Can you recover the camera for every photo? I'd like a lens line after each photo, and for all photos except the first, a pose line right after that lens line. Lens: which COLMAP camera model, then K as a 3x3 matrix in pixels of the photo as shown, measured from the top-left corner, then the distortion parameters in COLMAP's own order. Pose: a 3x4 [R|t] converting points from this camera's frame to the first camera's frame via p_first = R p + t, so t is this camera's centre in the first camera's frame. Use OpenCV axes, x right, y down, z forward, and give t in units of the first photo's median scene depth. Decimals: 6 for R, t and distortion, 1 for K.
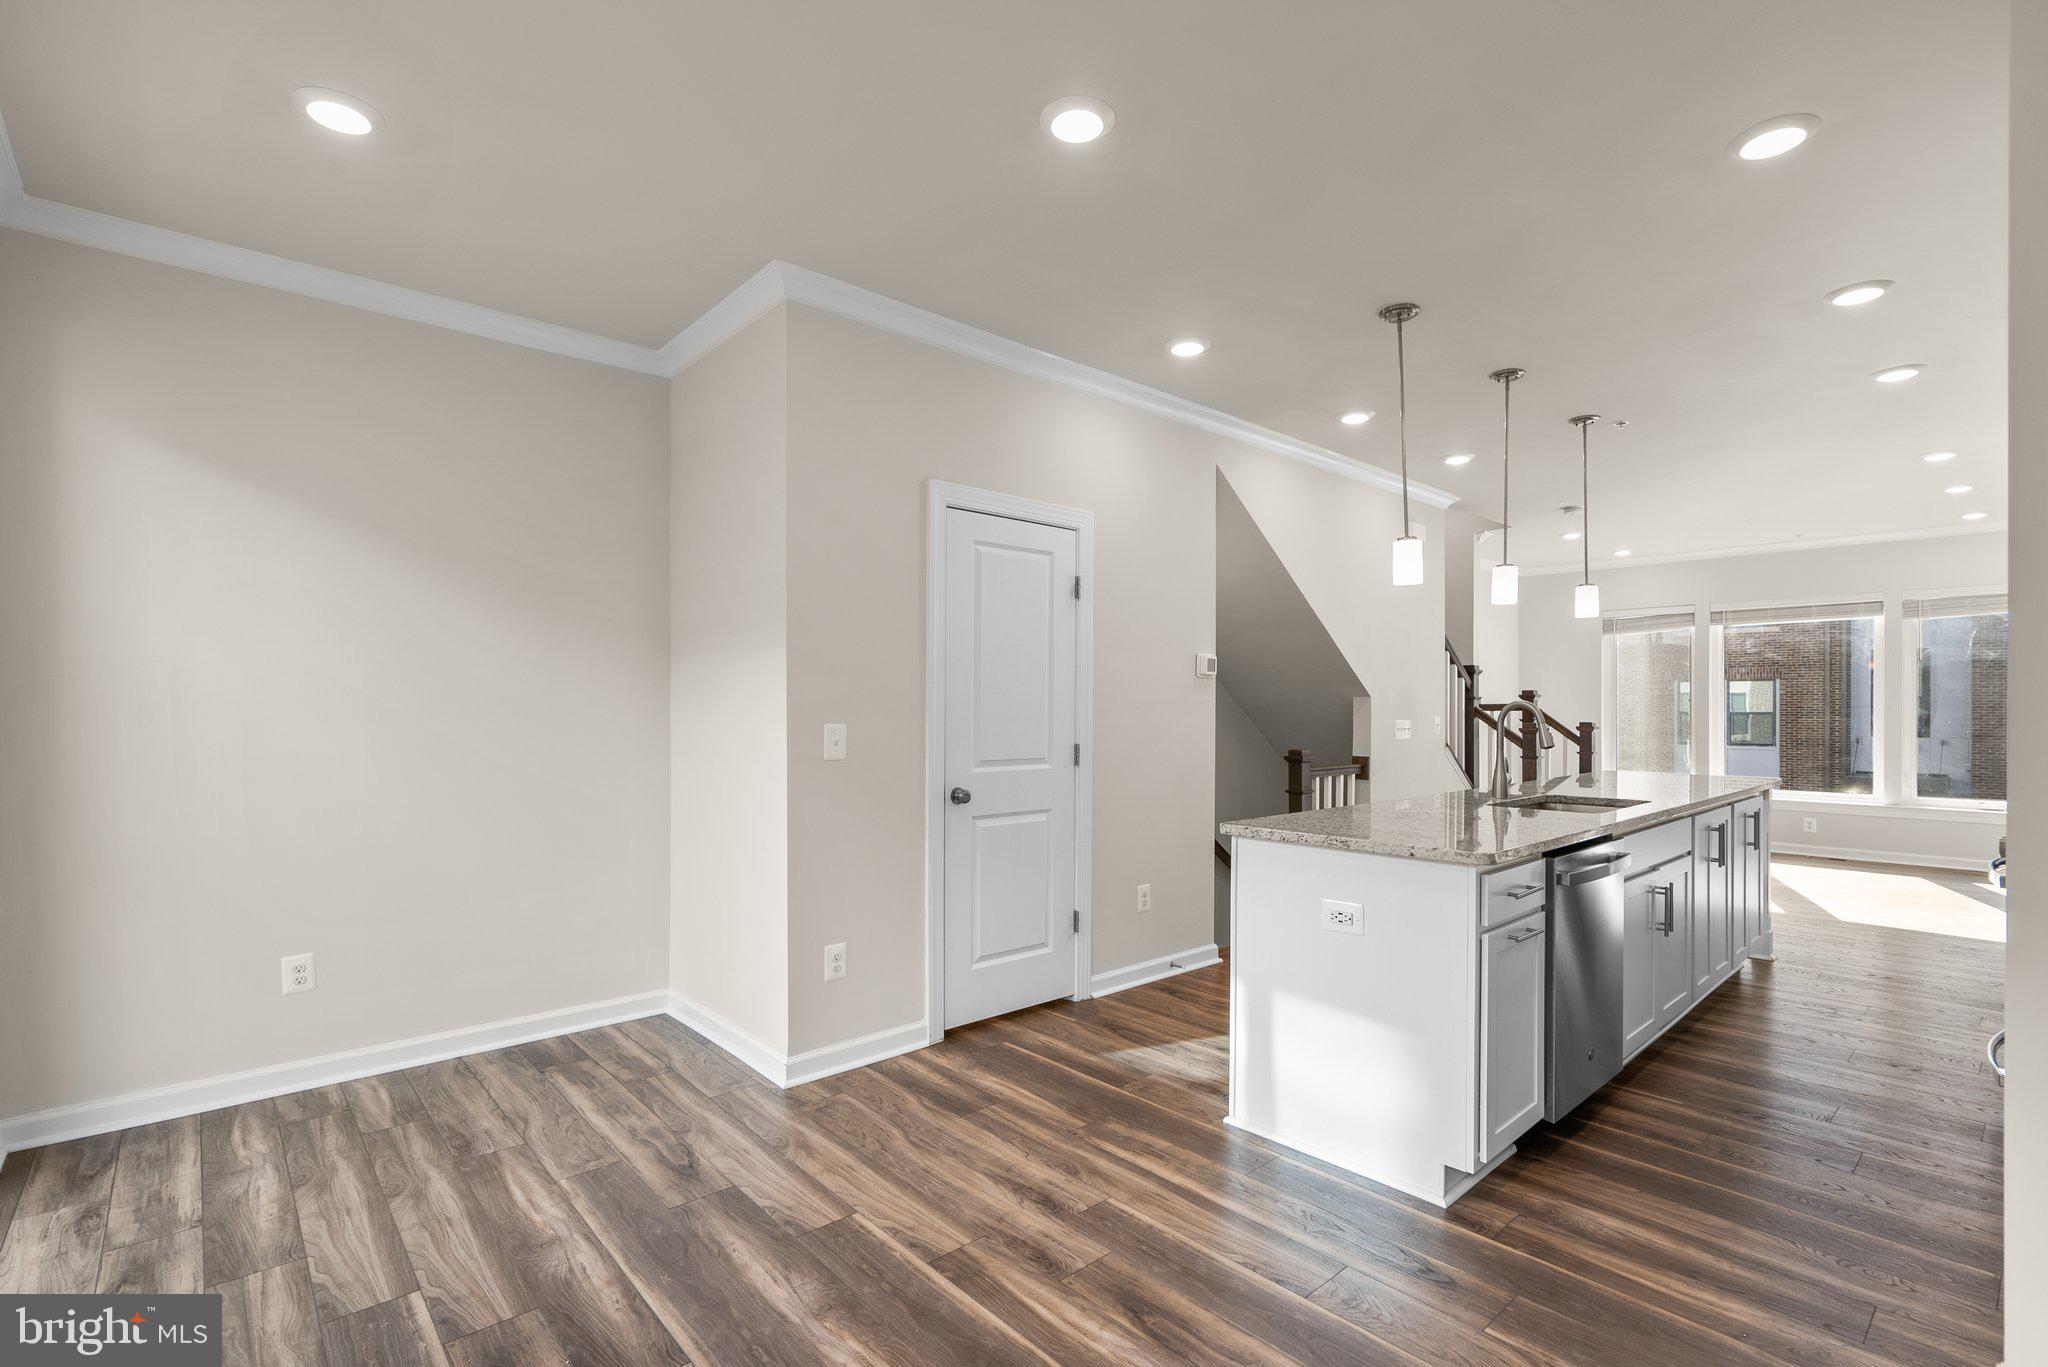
lens RADIAL K [[941.5, 0, 1020.5], [0, 941.5, 710.0], [0, 0, 1]] dist [-0.003630, 0.000868]
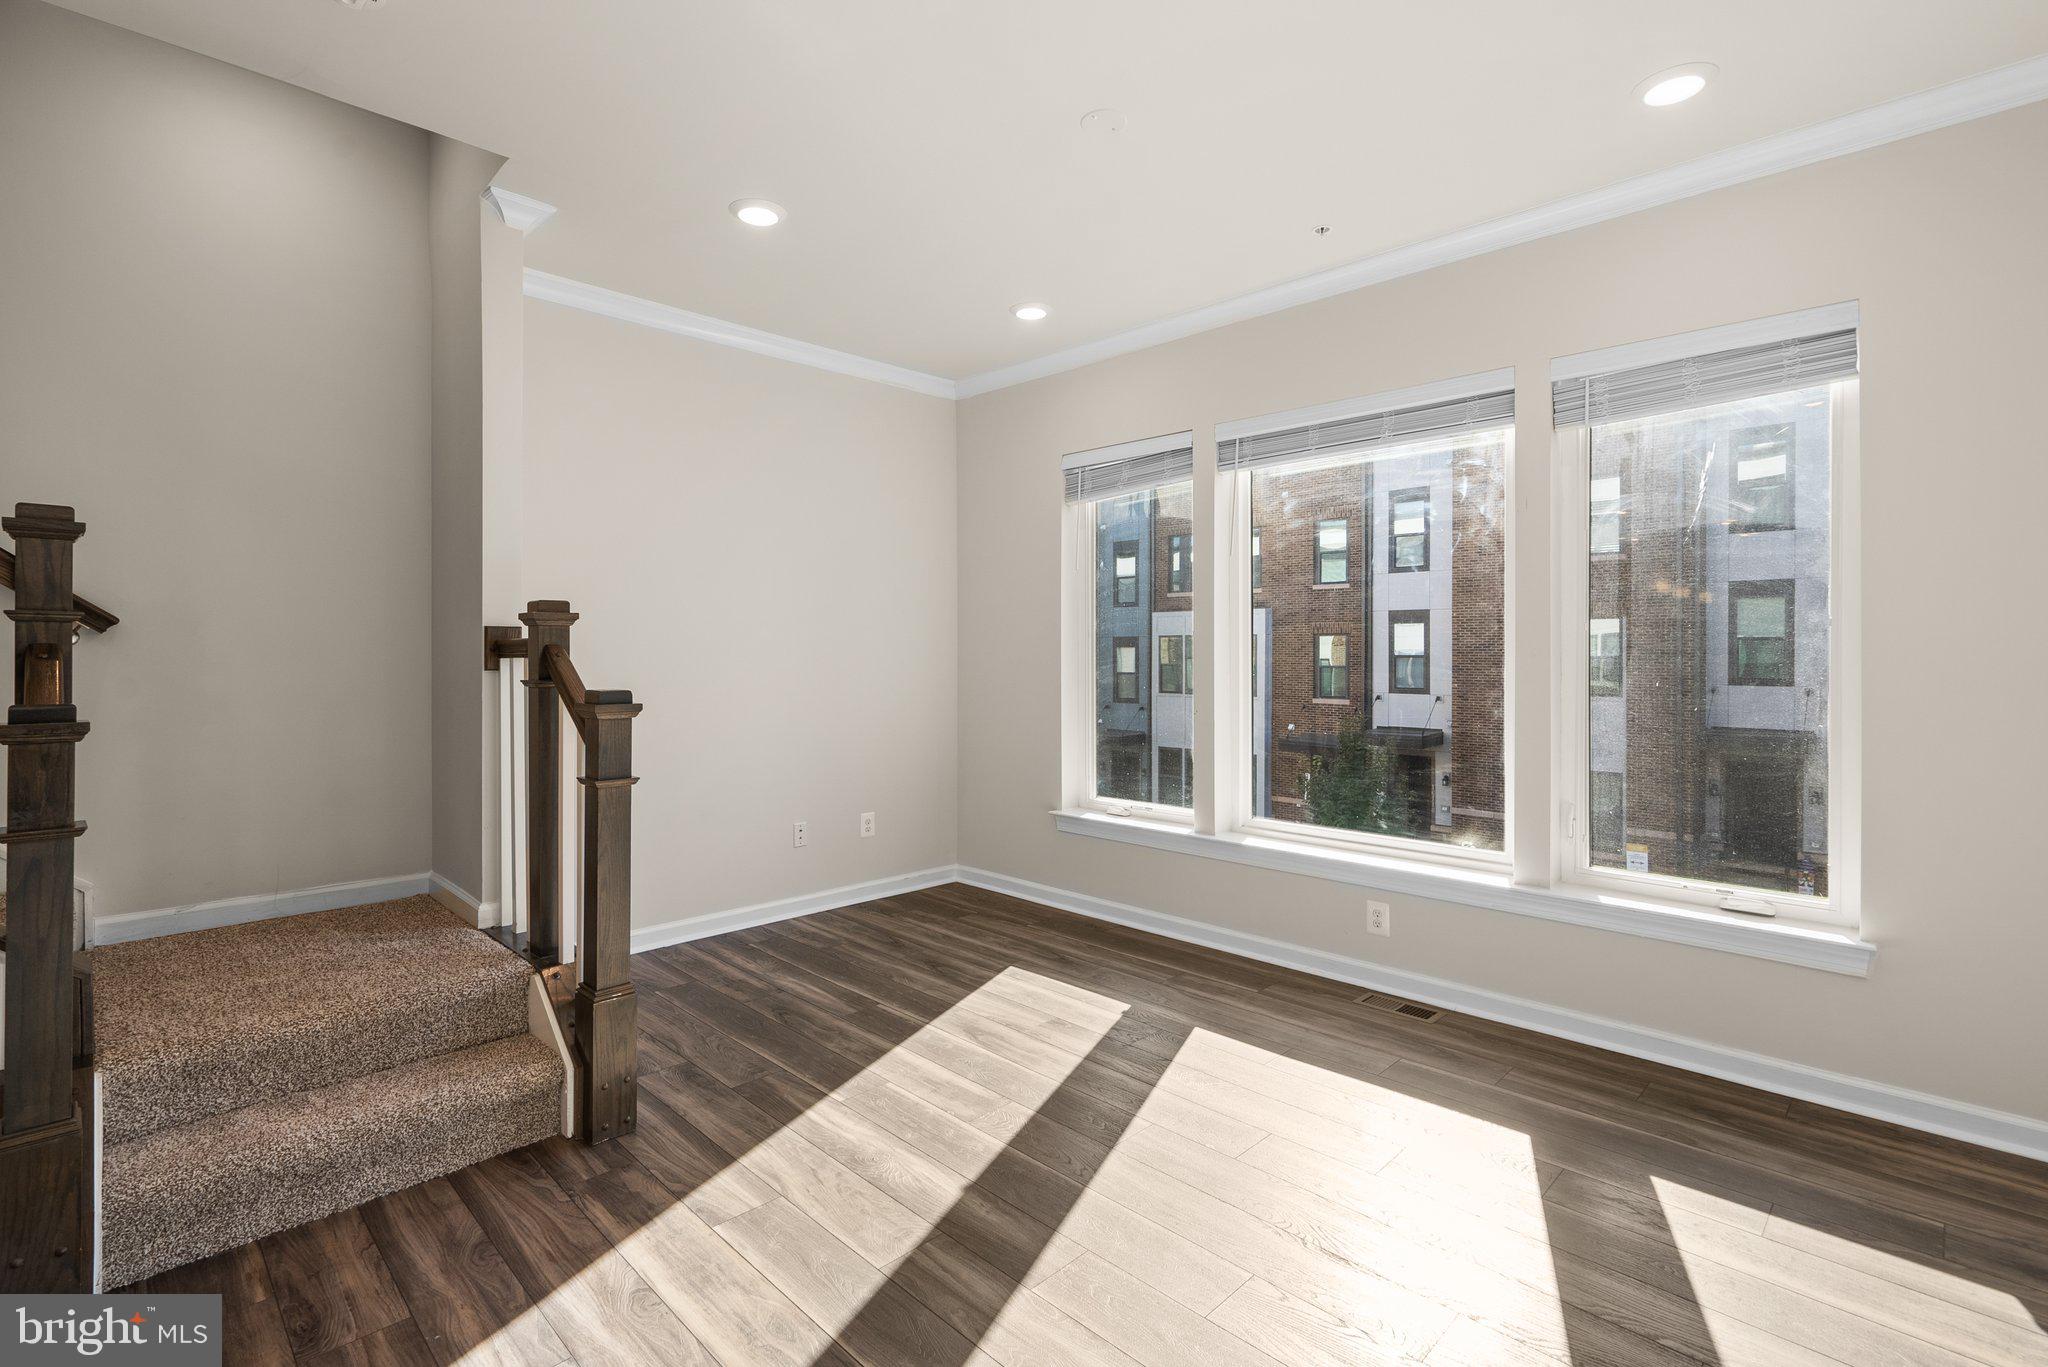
lens RADIAL K [[941.5, 0, 1020.8], [0, 941.5, 650.3], [0, 0, 1]] dist [-0.003630, 0.000868]
pose [[0.998165, 0.002080, 0.060523, 1.419969], [-0.001964, 0.999996, -0.001987, -0.001391], [-0.060526, 0.001864, 0.998165, 1.260071]]
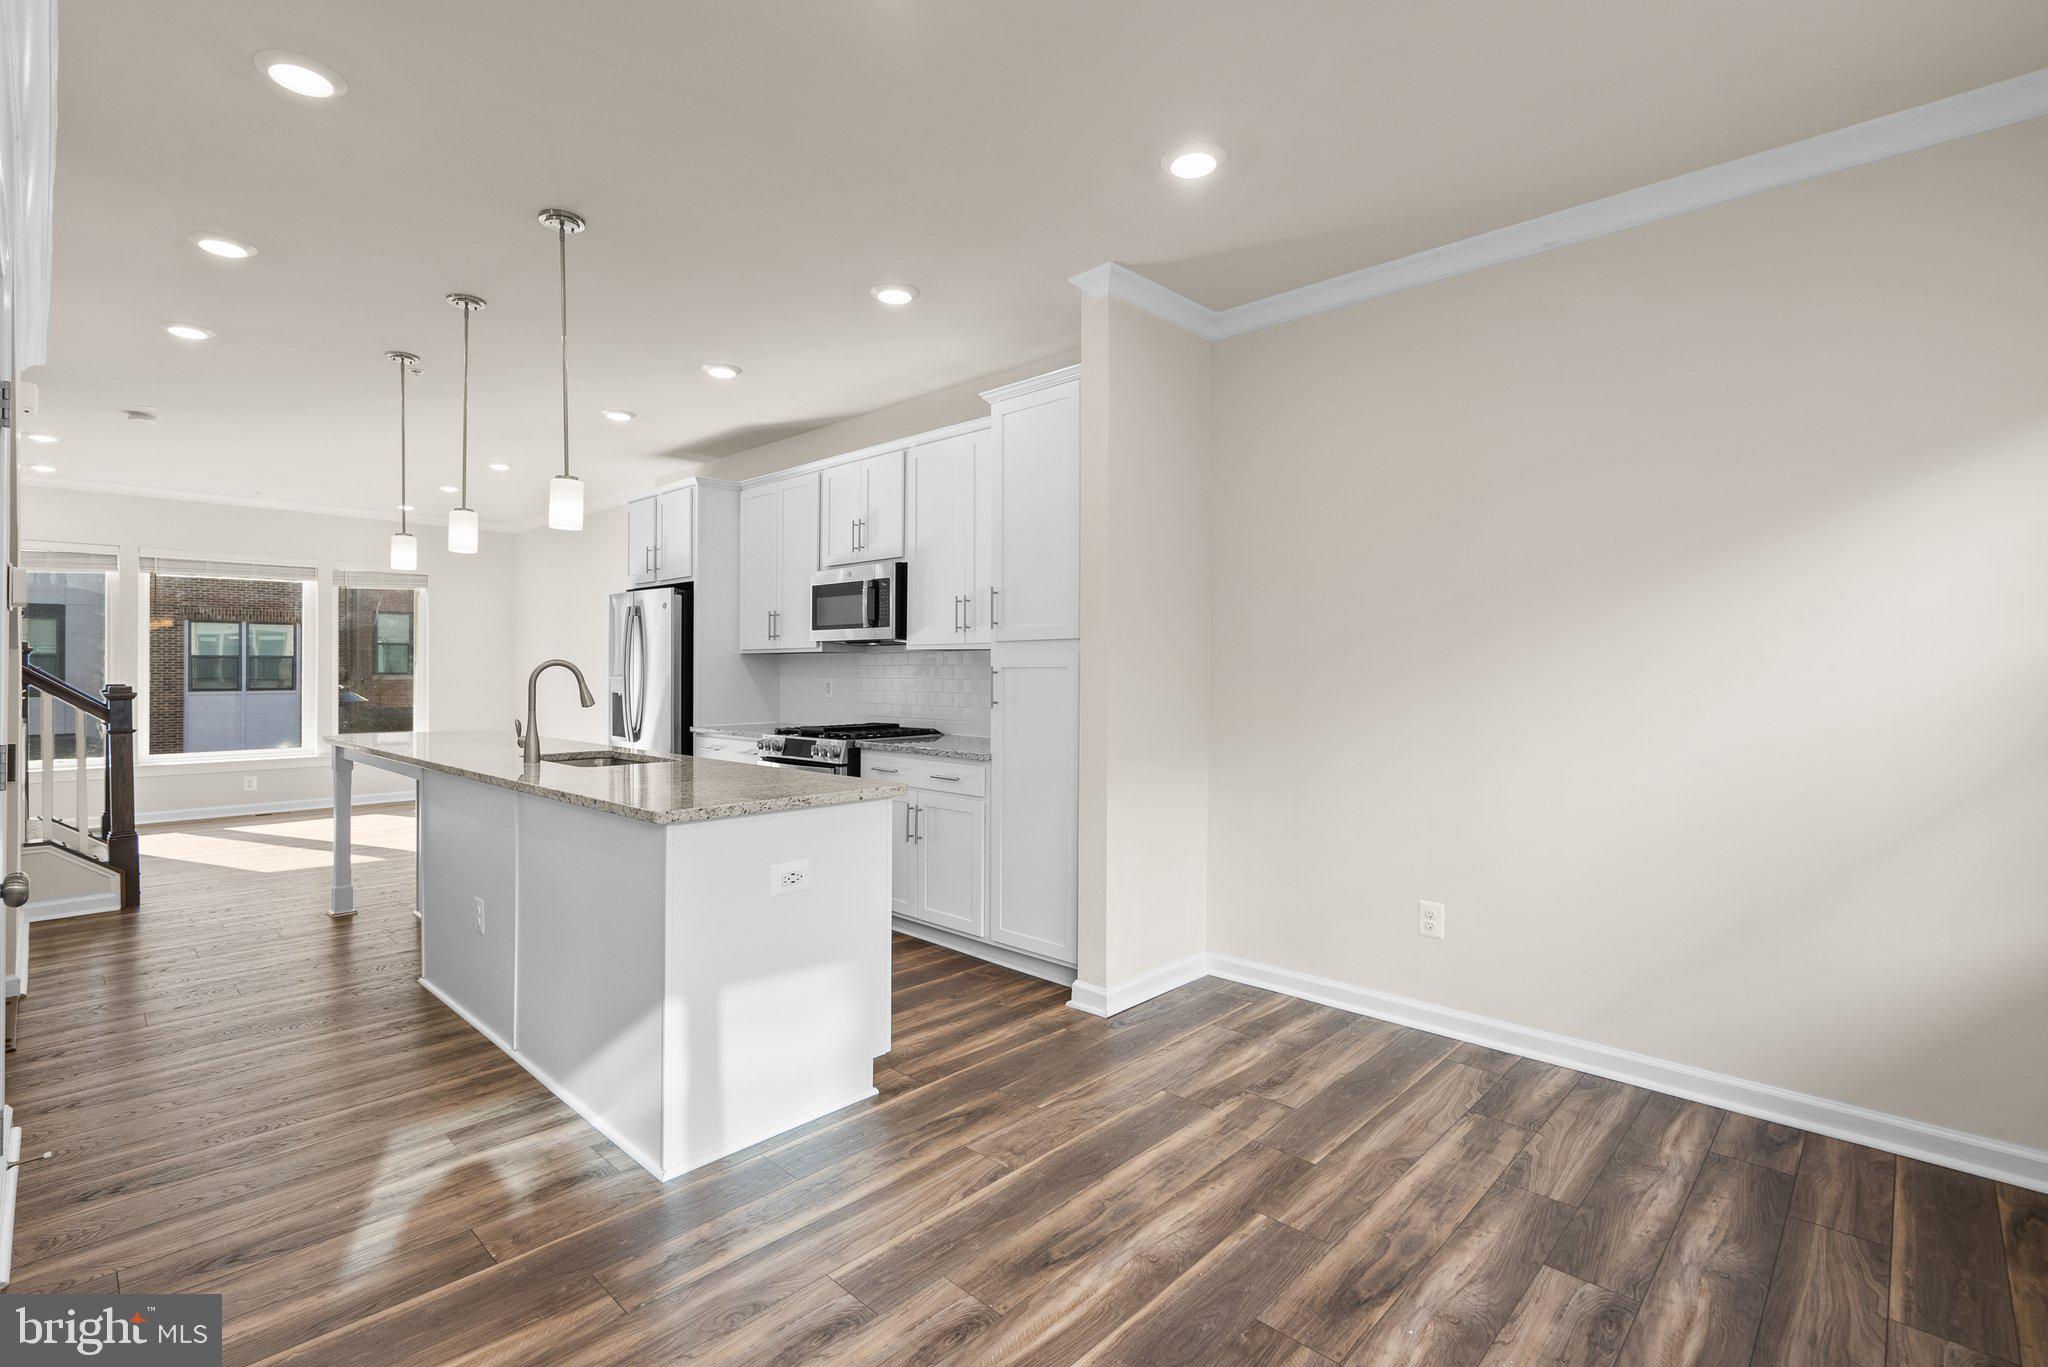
lens RADIAL K [[941.5, 0, 1010.6], [0, 941.5, 670.9], [0, 0, 1]] dist [-0.003630, 0.000868]
pose [[-0.076785, -0.003240, 0.997042, -0.473060], [-0.000157, 0.999995, 0.003238, -0.001458], [-0.997048, 0.000092, -0.076785, 0.597547]]
